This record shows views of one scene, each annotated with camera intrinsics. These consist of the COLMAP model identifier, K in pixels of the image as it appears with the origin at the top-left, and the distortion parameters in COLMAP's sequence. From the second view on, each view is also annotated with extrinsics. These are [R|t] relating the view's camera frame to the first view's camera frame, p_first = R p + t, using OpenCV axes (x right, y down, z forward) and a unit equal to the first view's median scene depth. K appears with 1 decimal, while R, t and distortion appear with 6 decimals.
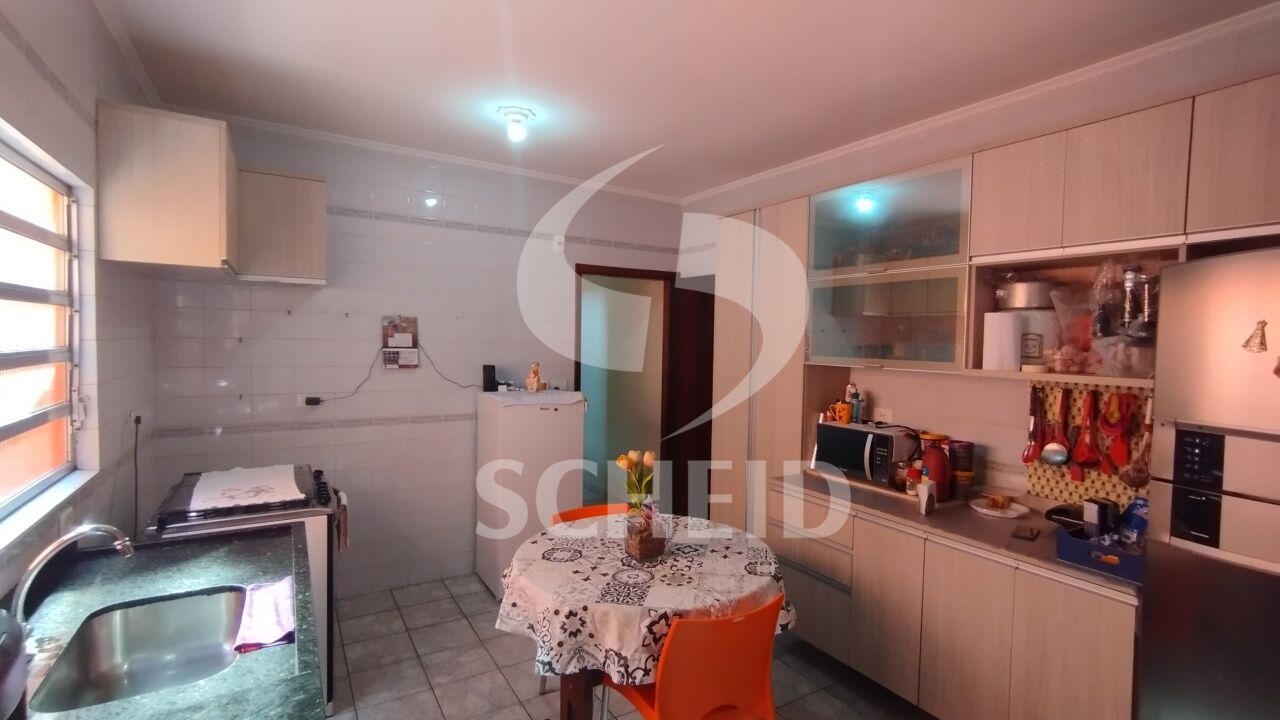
lens RADIAL K [[591.2, 0, 668.4], [0, 591.2, 366.5], [0, 0, 1]] dist [-0.004281, 0.001361]
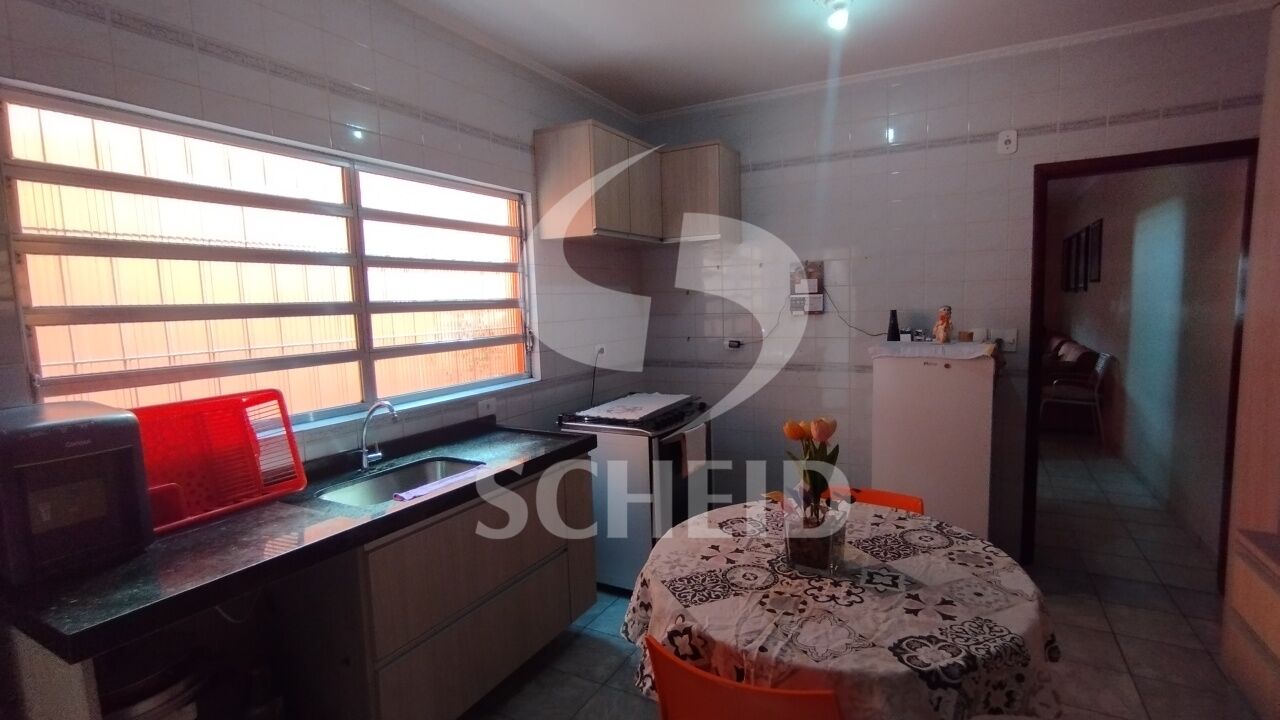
lens RADIAL K [[591.2, 0, 668.4], [0, 591.2, 366.5], [0, 0, 1]] dist [-0.004281, 0.001361]
pose [[0.494663, 0.063111, -0.866790, 0.500473], [0.000894, 0.997322, 0.073125, 0.028777], [0.869084, -0.036947, 0.493282, 0.514615]]
